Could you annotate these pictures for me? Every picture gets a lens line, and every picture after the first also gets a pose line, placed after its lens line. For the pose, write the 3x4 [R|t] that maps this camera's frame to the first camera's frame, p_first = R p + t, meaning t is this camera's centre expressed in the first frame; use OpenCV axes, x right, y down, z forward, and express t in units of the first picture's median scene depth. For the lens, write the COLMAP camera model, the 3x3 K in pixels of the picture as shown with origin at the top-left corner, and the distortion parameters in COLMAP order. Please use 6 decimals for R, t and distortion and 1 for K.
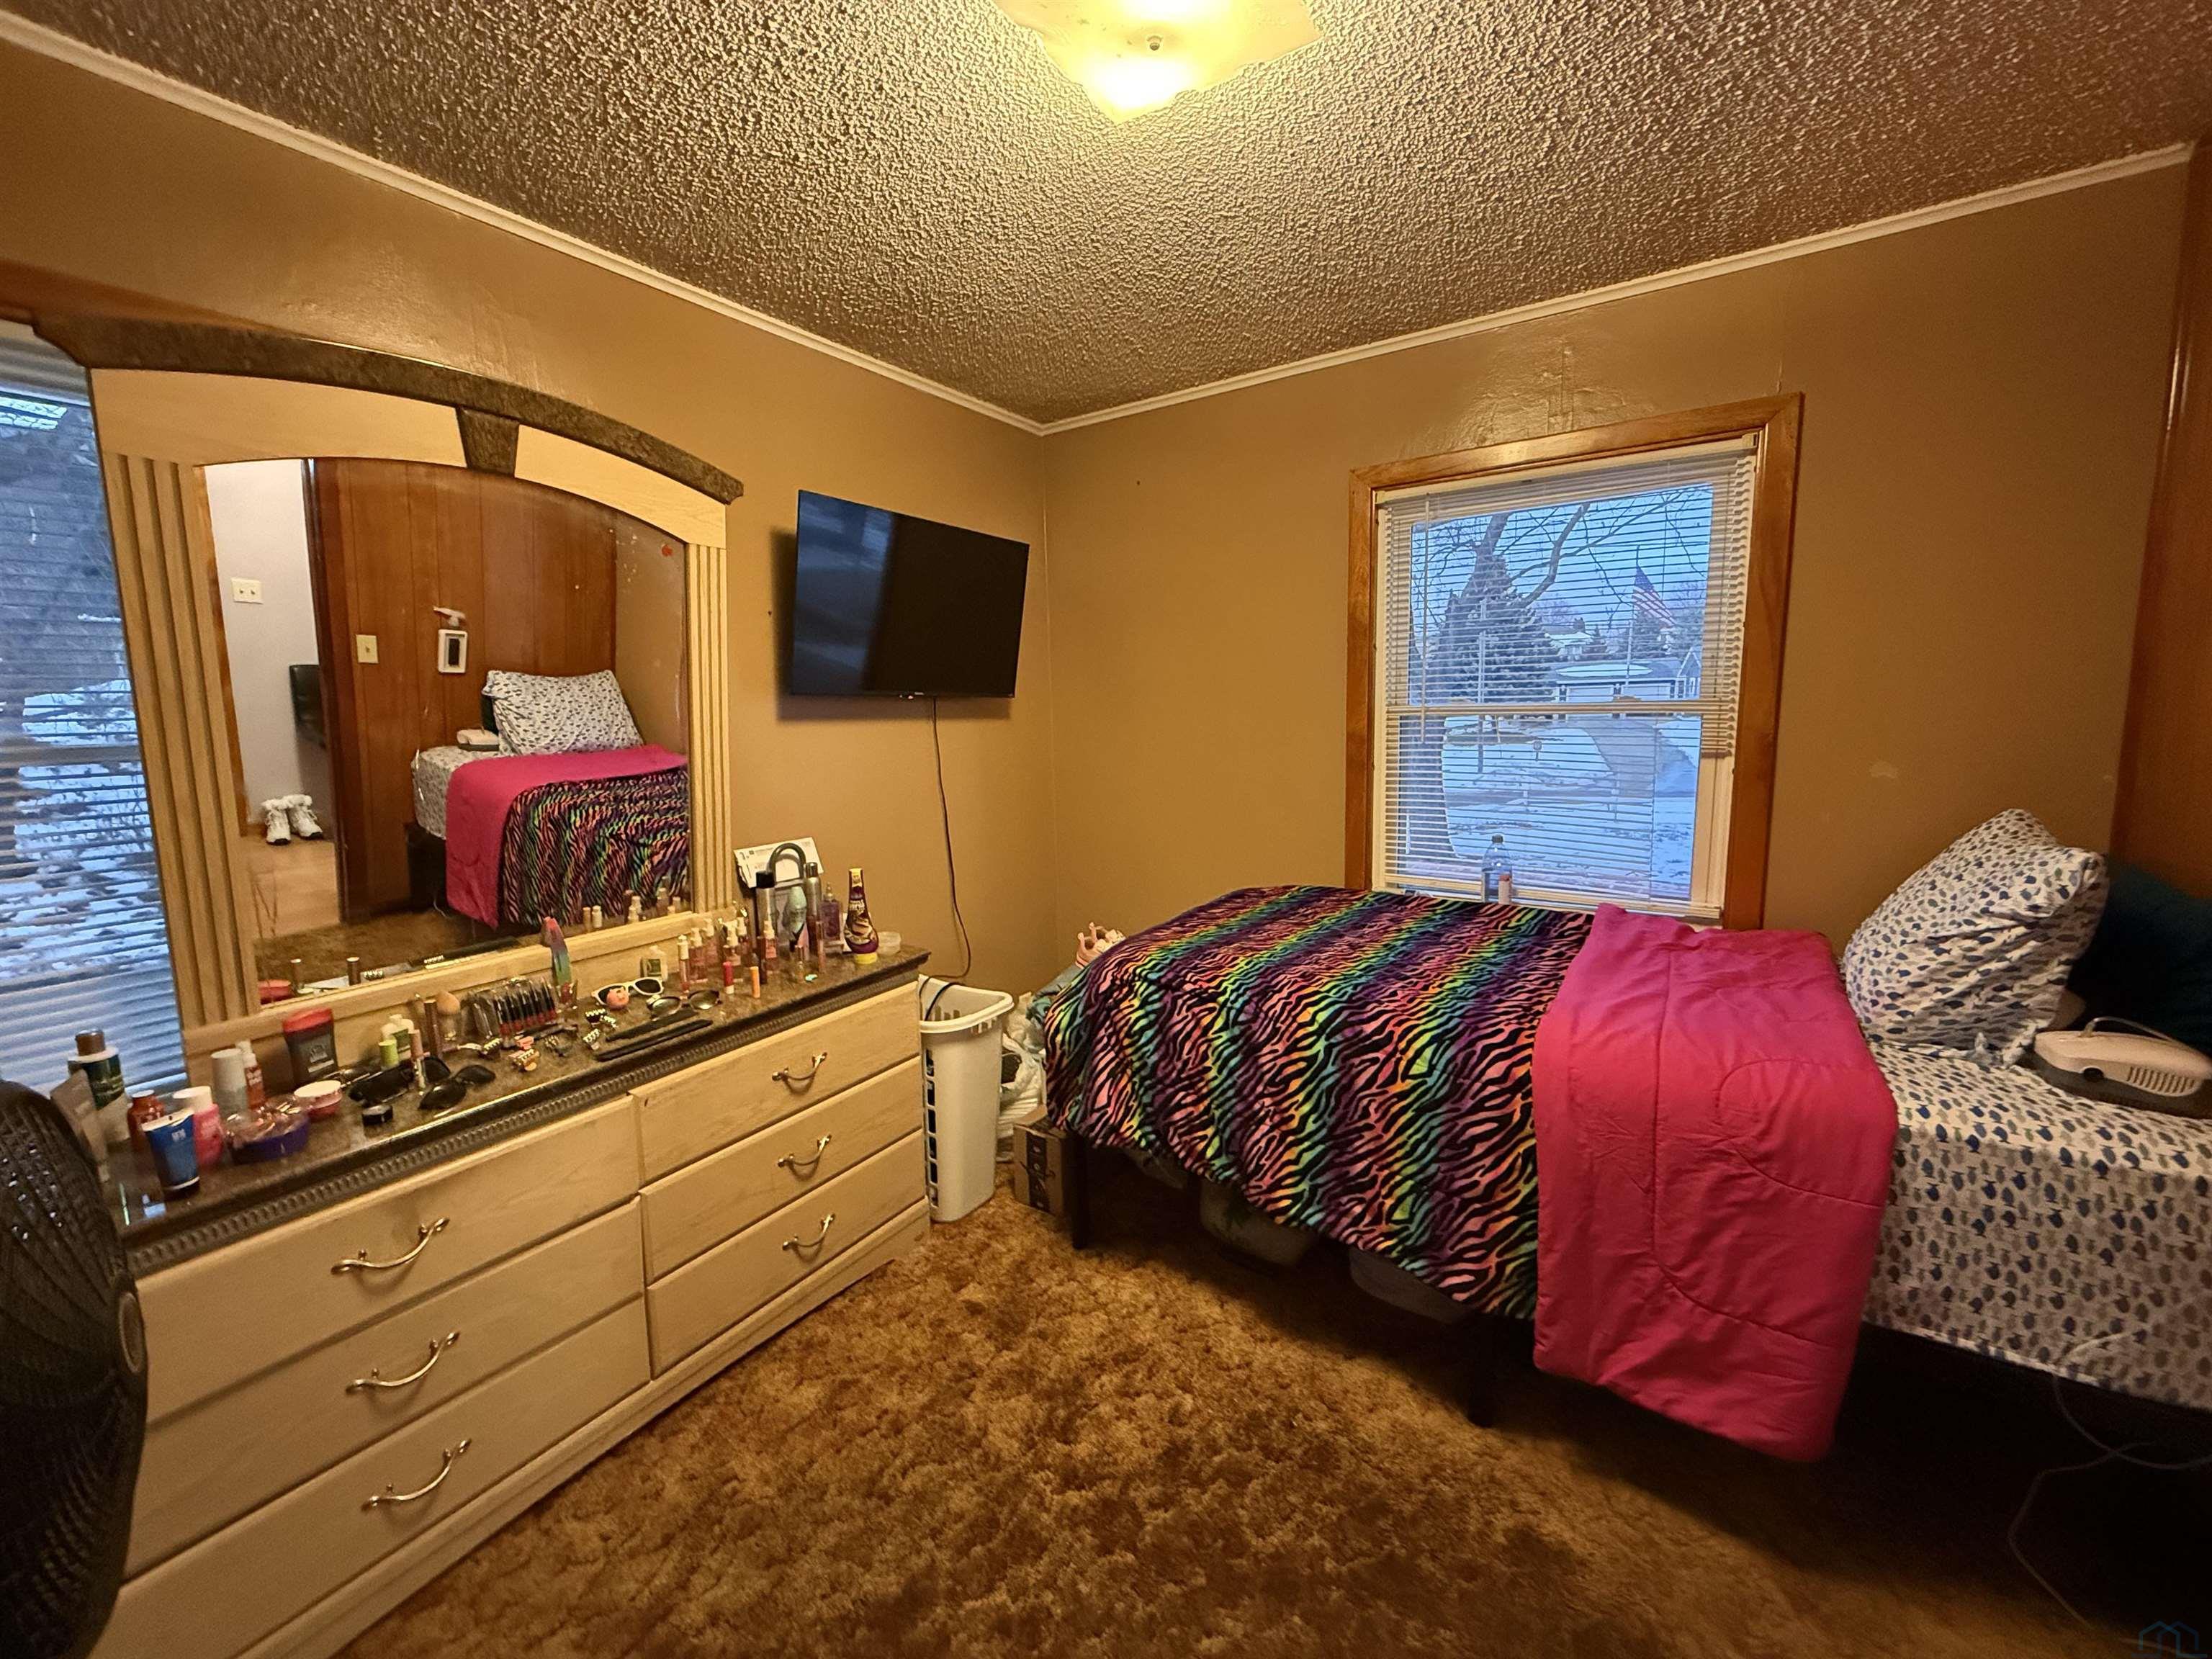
lens RADIAL K [[882.3, 0, 1096.4], [0, 882.3, 820.1], [0, 0, 1]] dist [0.000403, 0.000885]
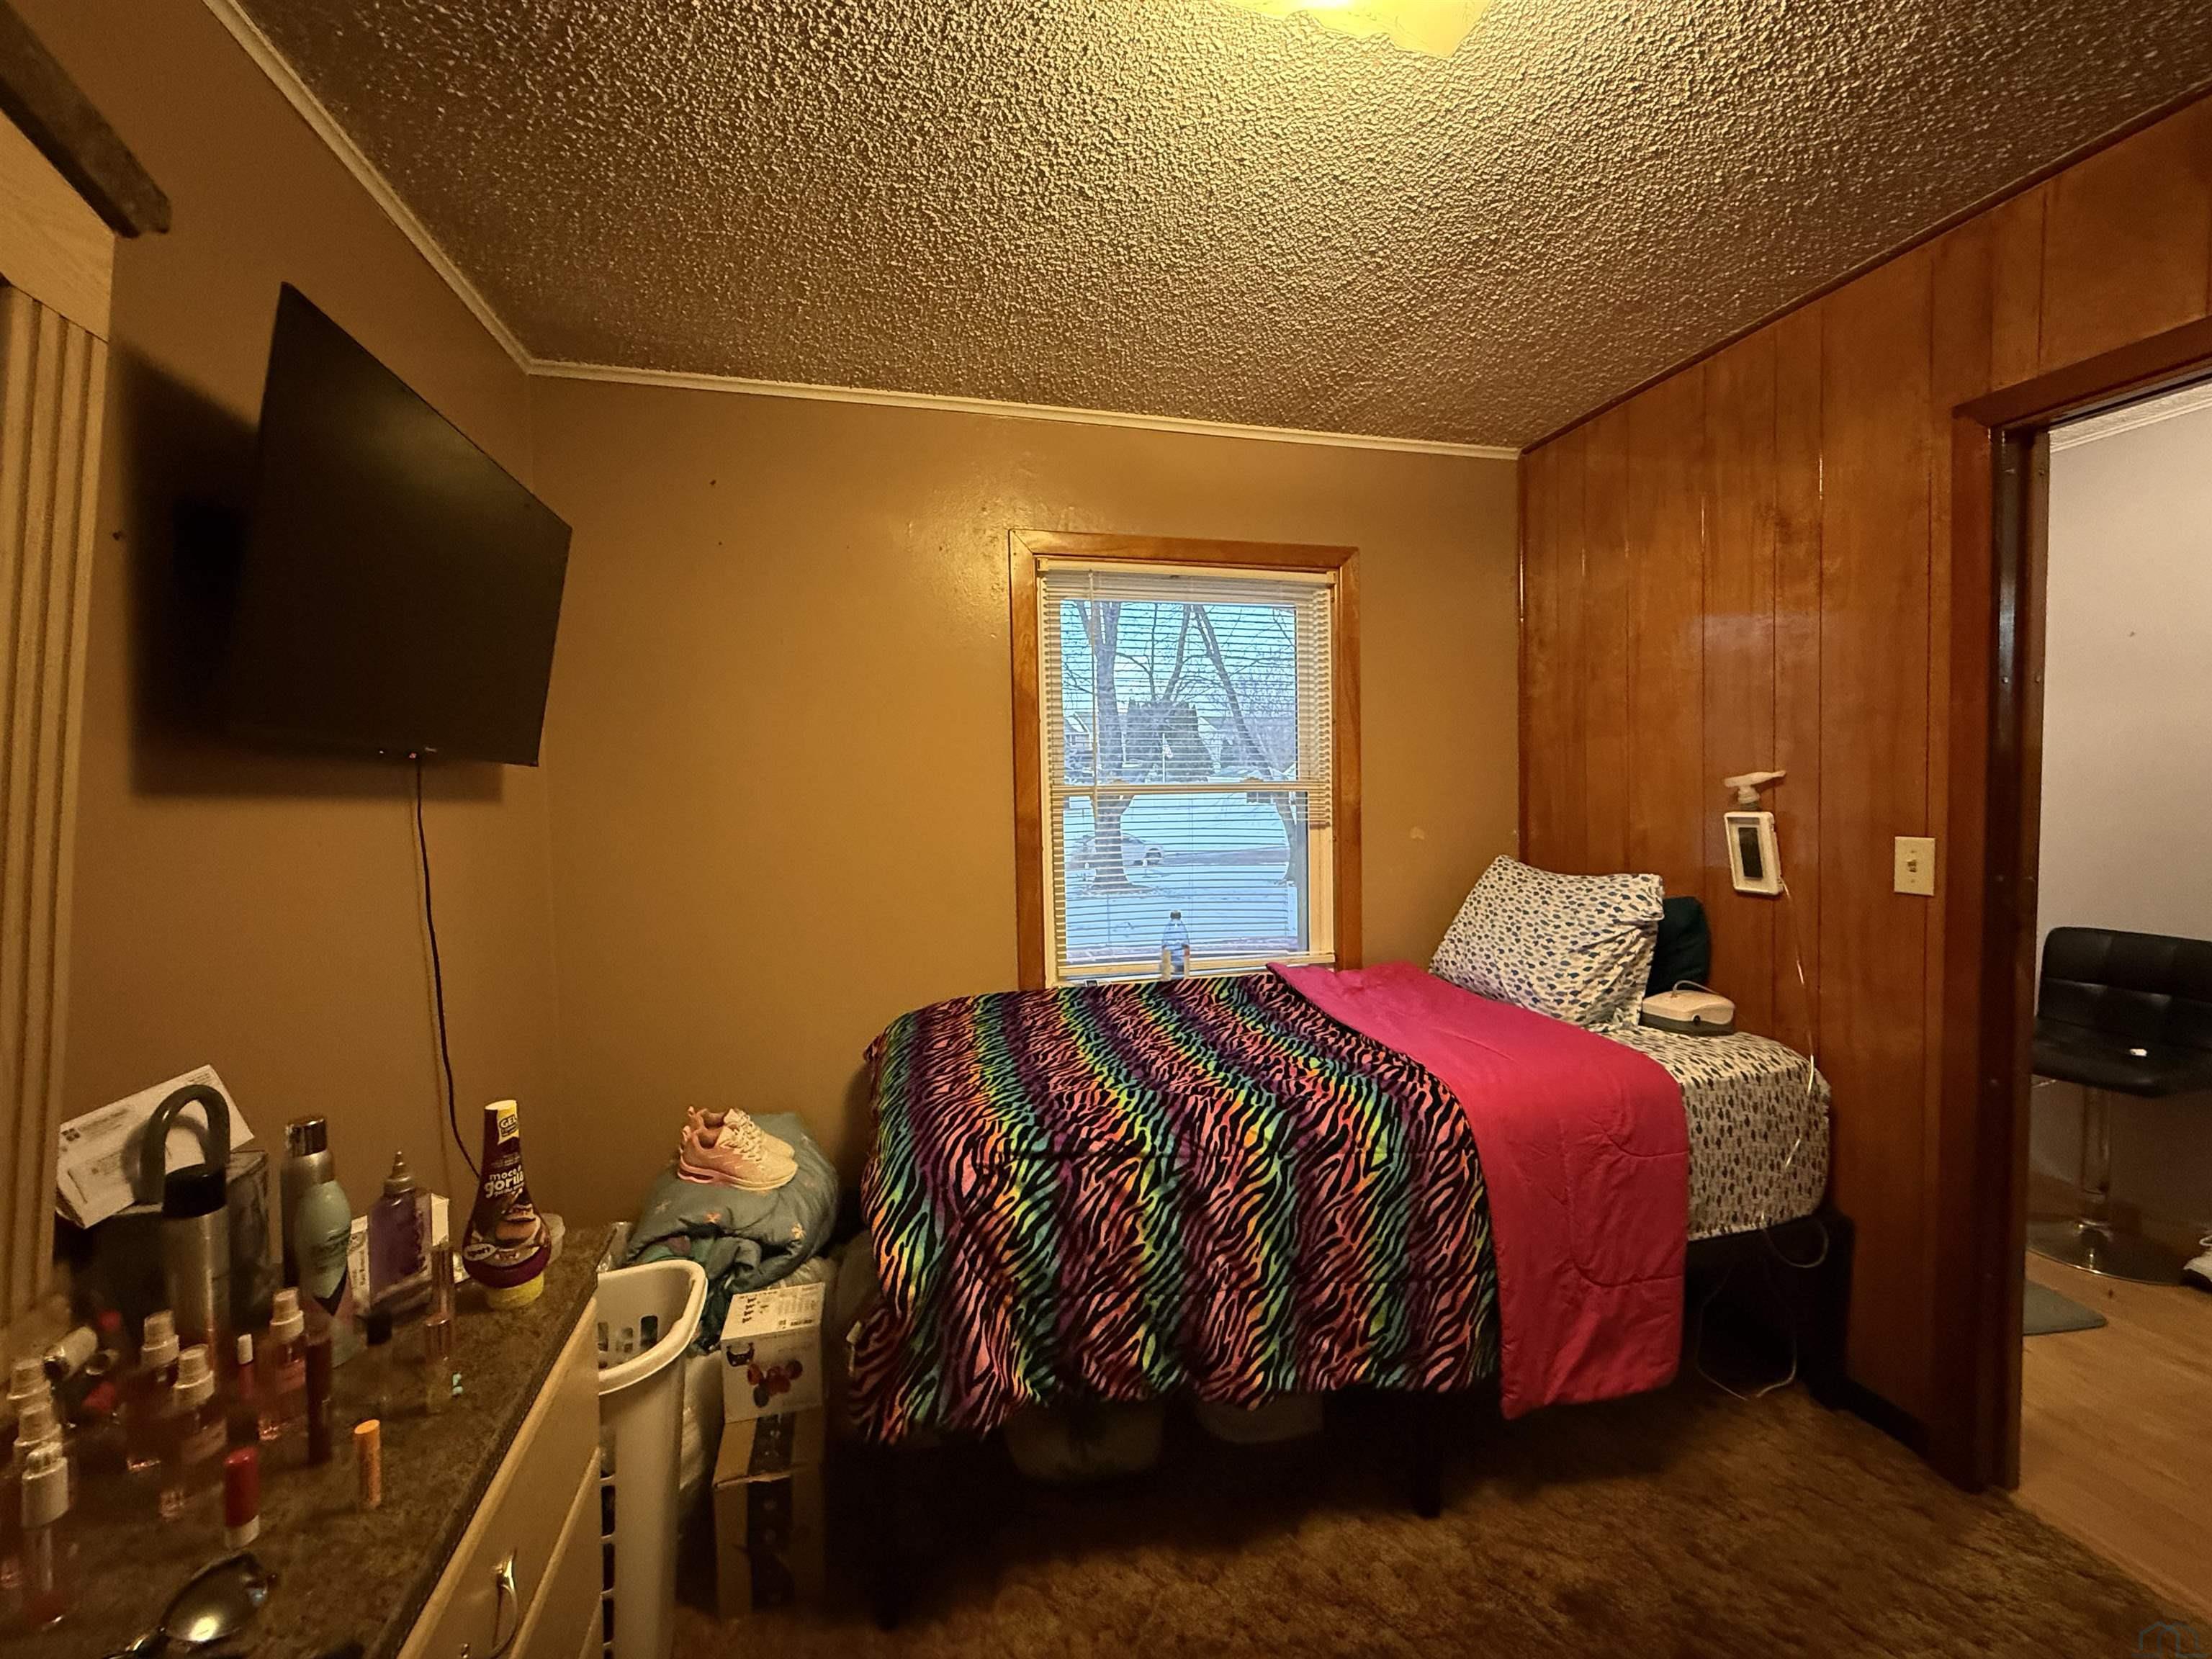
lens RADIAL K [[882.3, 0, 1109.3], [0, 882.3, 821.7], [0, 0, 1]] dist [0.000403, 0.000885]
pose [[0.663485, -0.016779, 0.748001, -0.479243], [0.098536, 0.993000, -0.065128, -0.036382], [-0.741672, 0.116916, 0.660494, 0.507679]]
